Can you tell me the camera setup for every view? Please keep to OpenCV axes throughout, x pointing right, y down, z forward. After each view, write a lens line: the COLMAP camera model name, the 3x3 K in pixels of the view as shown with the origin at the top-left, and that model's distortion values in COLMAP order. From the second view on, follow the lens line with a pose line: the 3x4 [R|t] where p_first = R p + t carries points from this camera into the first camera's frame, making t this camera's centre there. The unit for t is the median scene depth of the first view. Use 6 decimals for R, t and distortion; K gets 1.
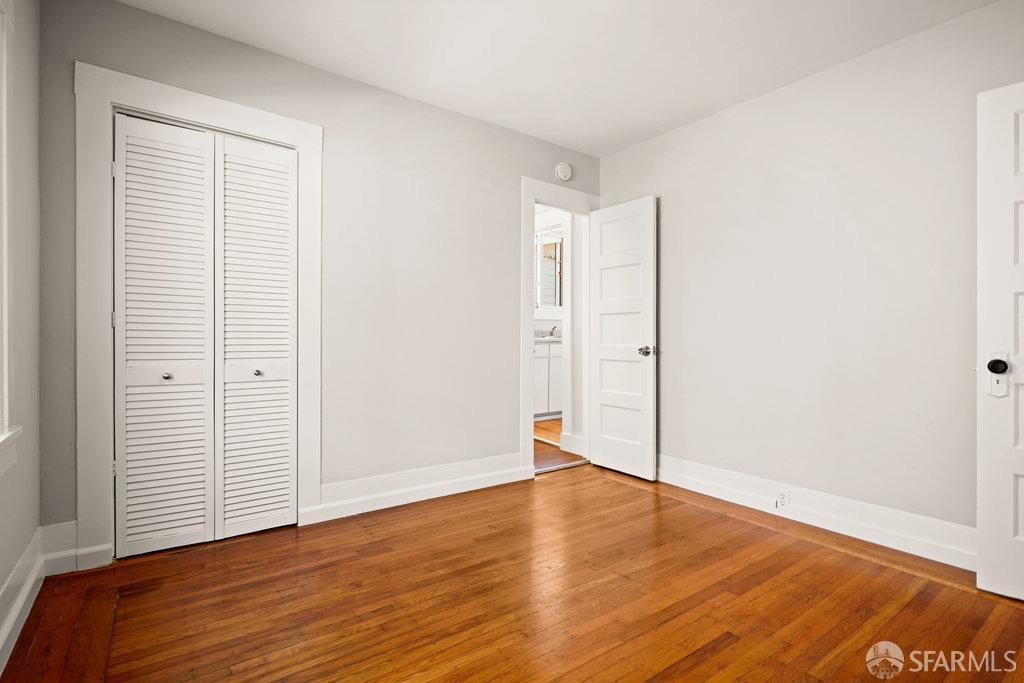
lens RADIAL K [[495.0, 0, 511.4], [0, 495.0, 341.5], [0, 0, 1]] dist [0.002744, -0.000544]
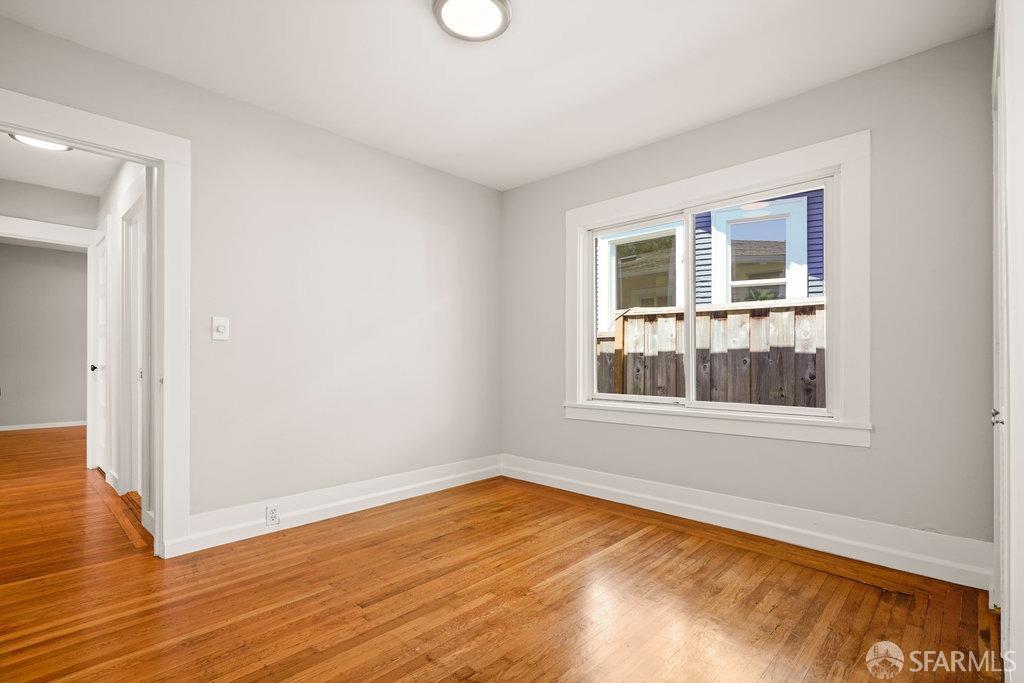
lens RADIAL K [[495.0, 0, 511.4], [0, 495.0, 341.5], [0, 0, 1]] dist [0.002744, -0.000544]
pose [[-0.983203, -0.015236, -0.181876, 0.294654], [-0.011183, 0.999666, -0.023292, -0.023818], [0.182170, -0.020867, -0.983046, 2.102519]]
